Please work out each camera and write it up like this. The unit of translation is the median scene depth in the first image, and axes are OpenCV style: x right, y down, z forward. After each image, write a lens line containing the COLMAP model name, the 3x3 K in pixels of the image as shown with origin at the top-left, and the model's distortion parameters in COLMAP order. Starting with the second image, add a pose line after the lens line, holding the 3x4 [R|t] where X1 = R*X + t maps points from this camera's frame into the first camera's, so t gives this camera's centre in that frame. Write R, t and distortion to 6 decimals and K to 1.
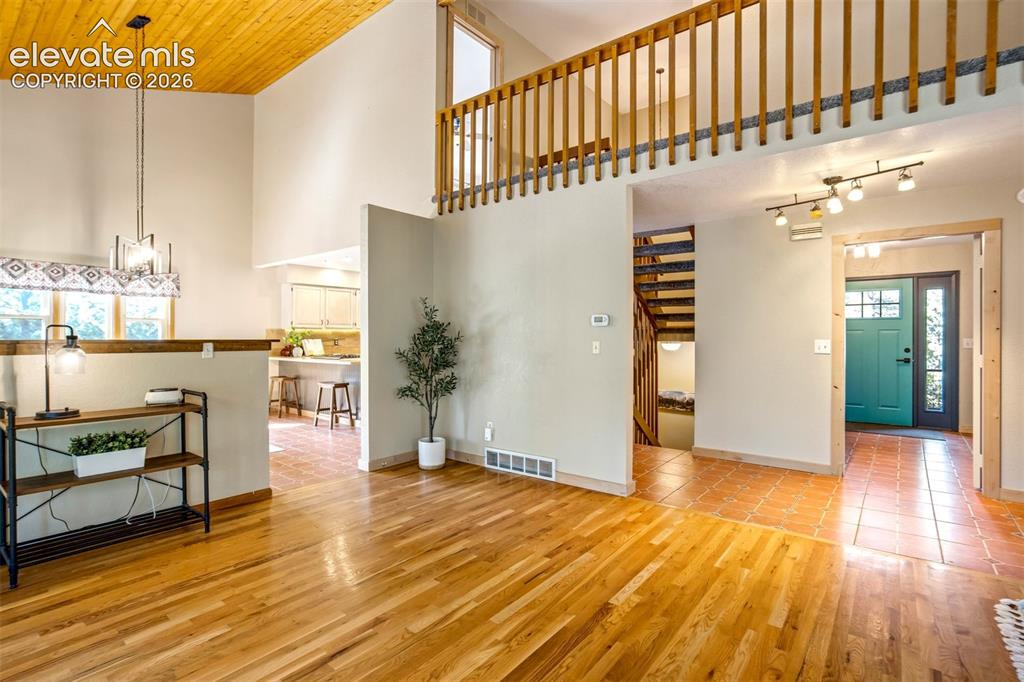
lens RADIAL K [[485.2, 0, 508.7], [0, 485.2, 338.5], [0, 0, 1]] dist [-0.029594, 0.016430]
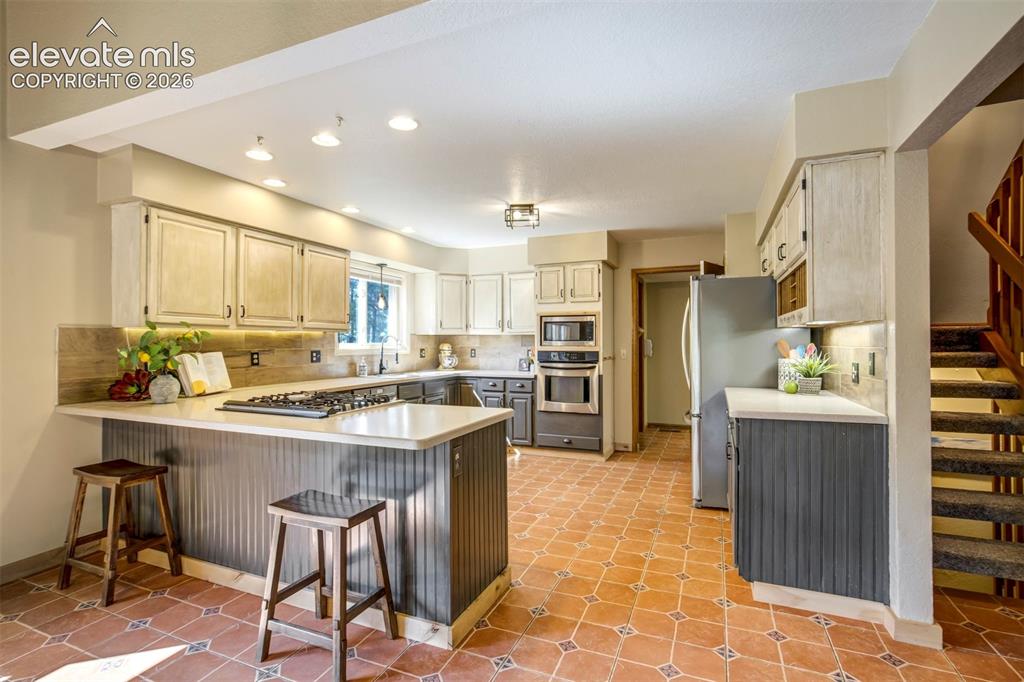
lens RADIAL K [[485.2, 0, 507.6], [0, 485.2, 339.8], [0, 0, 1]] dist [-0.029594, 0.016430]
pose [[0.965434, -0.011211, 0.260406, -0.373855], [0.014769, 0.999822, -0.011711, -0.001499], [-0.260229, 0.015153, 0.965428, 0.773626]]
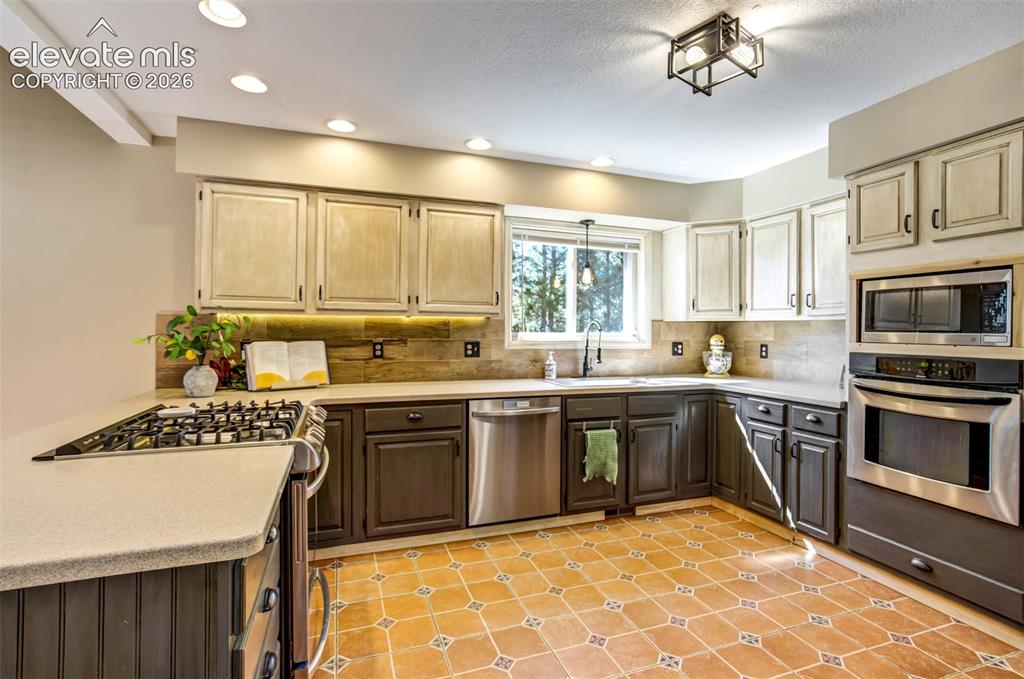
lens RADIAL K [[485.2, 0, 513.0], [0, 485.2, 331.0], [0, 0, 1]] dist [-0.029594, 0.016430]
pose [[0.850345, -0.004051, -0.526210, -0.111214], [-0.003328, 0.999909, -0.013076, -0.003286], [0.526215, 0.012870, 0.850254, 1.113787]]
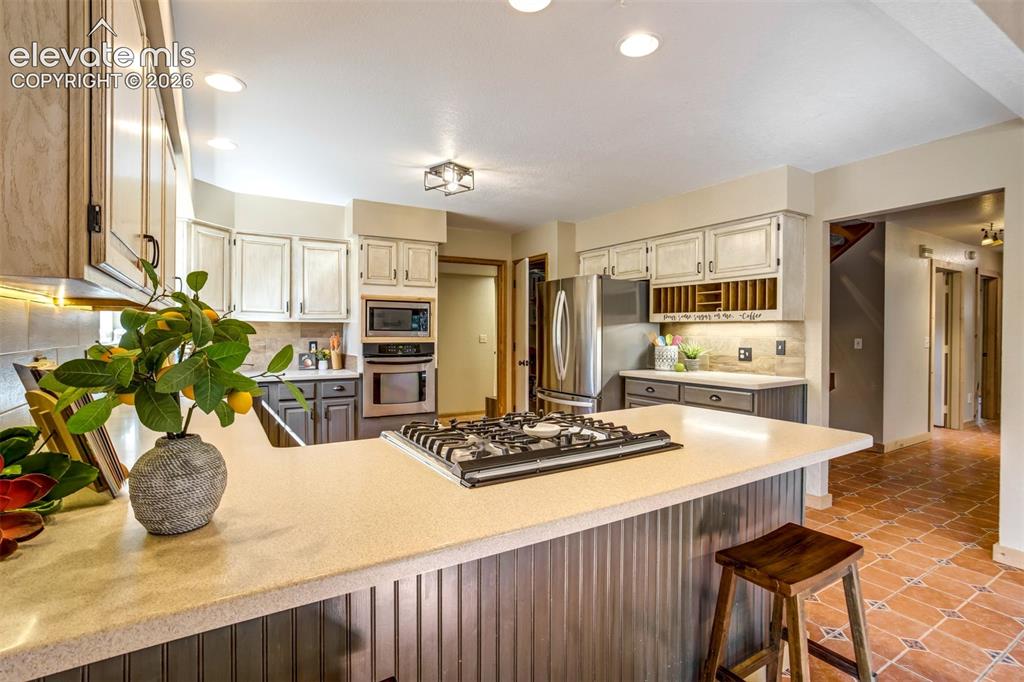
lens RADIAL K [[485.2, 0, 502.7], [0, 485.2, 333.1], [0, 0, 1]] dist [-0.029594, 0.016430]
pose [[0.347312, -0.013063, 0.937659, -0.692543], [0.009595, 0.999900, 0.010376, -0.010904], [-0.937701, 0.005393, 0.347403, 1.193632]]
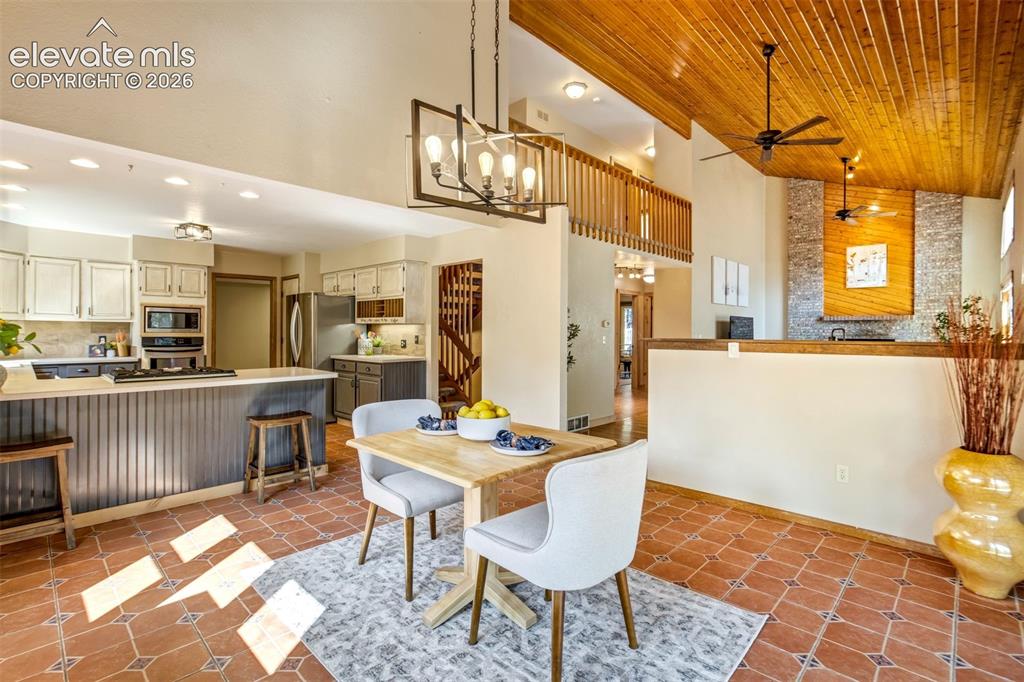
lens RADIAL K [[485.2, 0, 507.9], [0, 485.2, 330.0], [0, 0, 1]] dist [-0.029594, 0.016430]
pose [[0.104402, -0.007564, 0.994506, -1.010166], [0.003401, 0.999968, 0.007248, -0.009826], [-0.994529, 0.002626, 0.104424, 0.766362]]
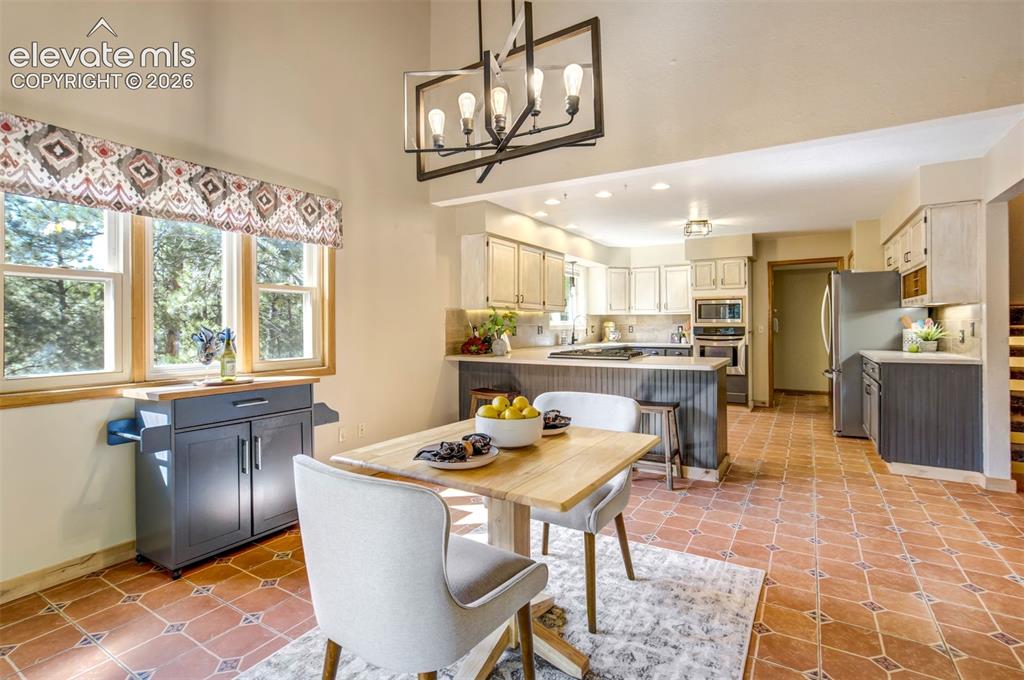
lens RADIAL K [[485.2, 0, 515.5], [0, 485.2, 323.1], [0, 0, 1]] dist [-0.029594, 0.016430]
pose [[0.992247, -0.013771, 0.123517, -0.658929], [0.015248, 0.999823, -0.011019, 0.007336], [-0.123343, 0.012817, 0.992281, 0.523601]]
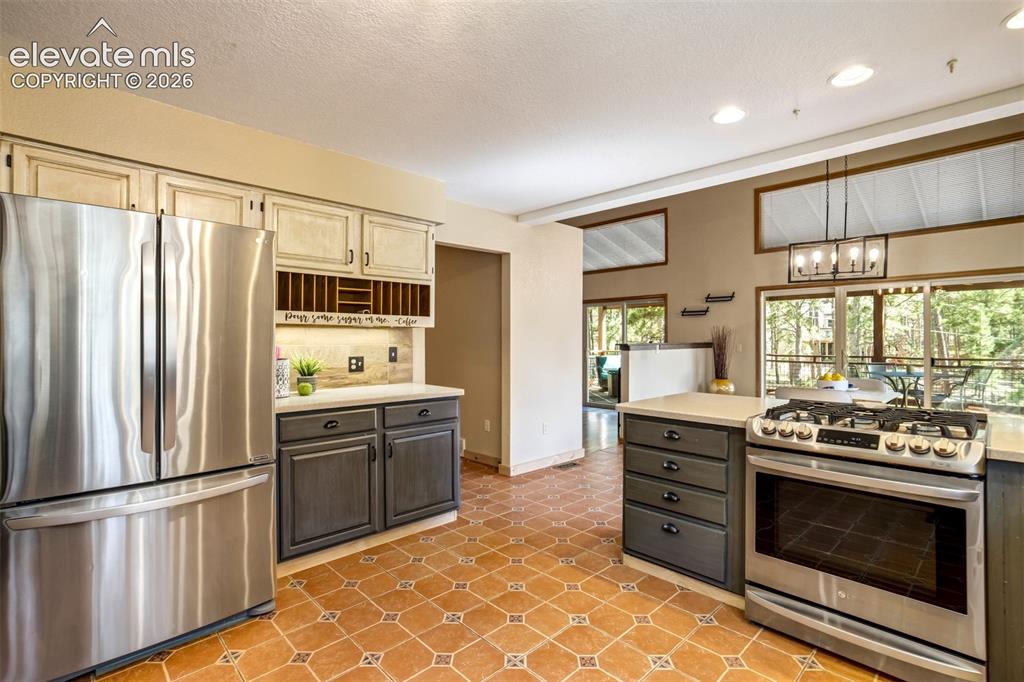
lens RADIAL K [[485.2, 0, 513.6], [0, 485.2, 334.7], [0, 0, 1]] dist [-0.029594, 0.016430]
pose [[-0.991373, -0.008097, 0.130819, -0.218462], [-0.008040, 0.999967, 0.000965, -0.009274], [-0.130823, -0.000095, -0.991406, 1.661822]]
